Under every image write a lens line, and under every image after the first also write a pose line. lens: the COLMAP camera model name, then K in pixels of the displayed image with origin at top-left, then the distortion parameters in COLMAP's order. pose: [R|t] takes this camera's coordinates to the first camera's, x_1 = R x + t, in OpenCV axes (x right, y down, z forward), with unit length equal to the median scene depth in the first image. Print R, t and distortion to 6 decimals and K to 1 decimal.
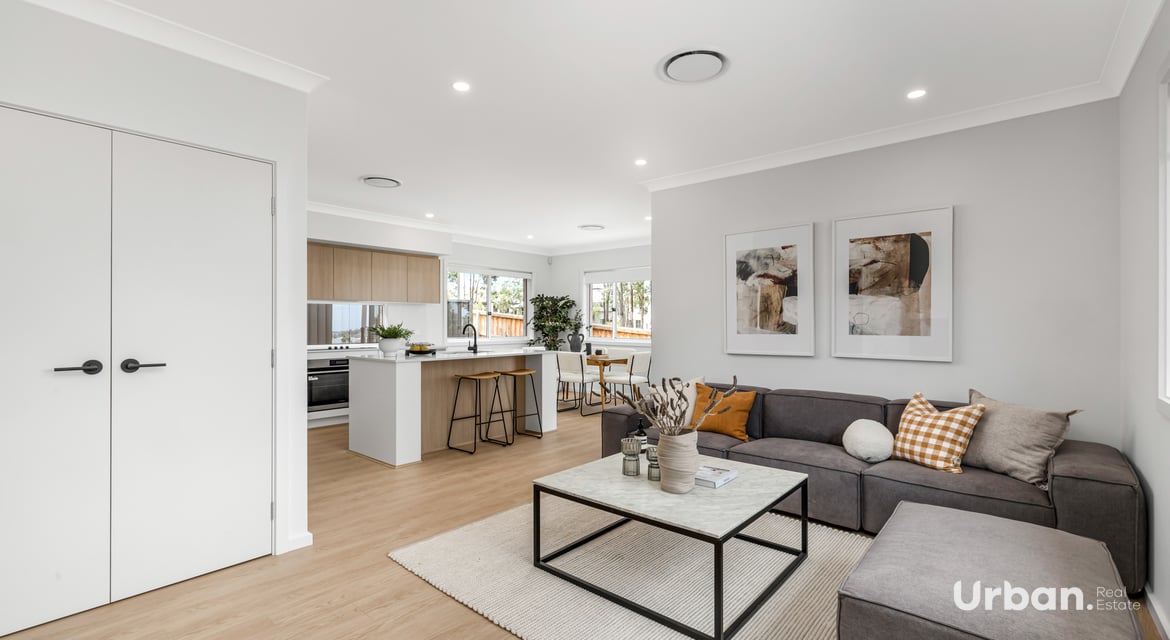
lens RADIAL K [[501.6, 0, 583.3], [0, 501.6, 323.7], [0, 0, 1]] dist [0.002910, 0.000731]
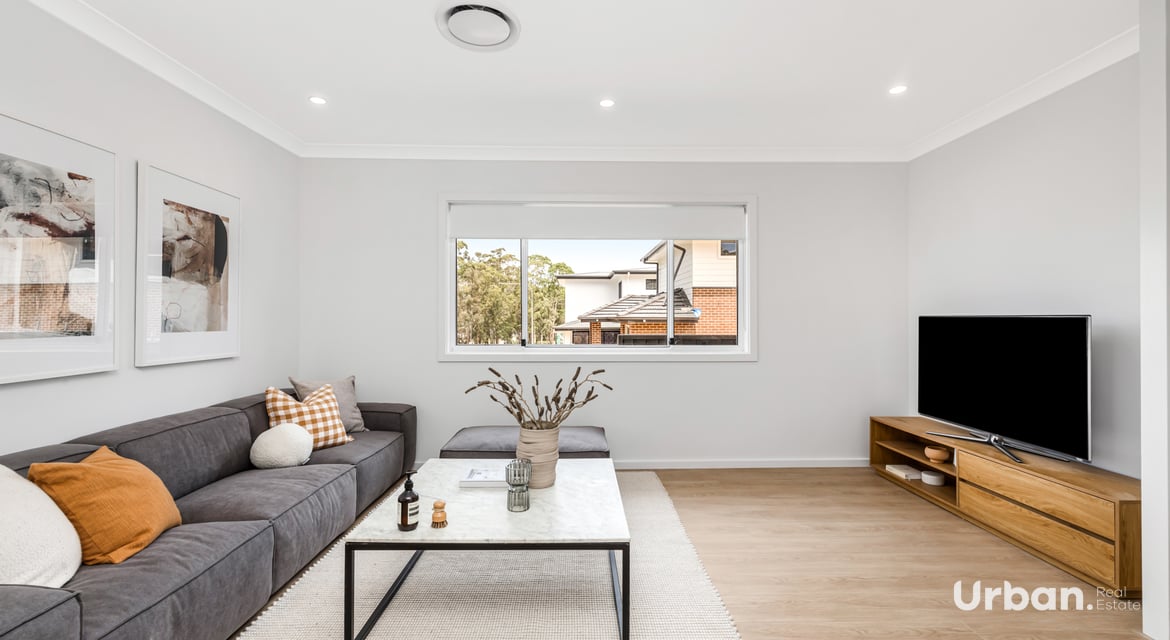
lens RADIAL K [[501.6, 0, 584.4], [0, 501.6, 315.2], [0, 0, 1]] dist [0.002910, 0.000731]
pose [[-0.659222, 0.005356, 0.751929, -0.406247], [-0.000211, 0.999973, -0.007308, 0.002427], [-0.751948, -0.004976, -0.659203, 1.034742]]
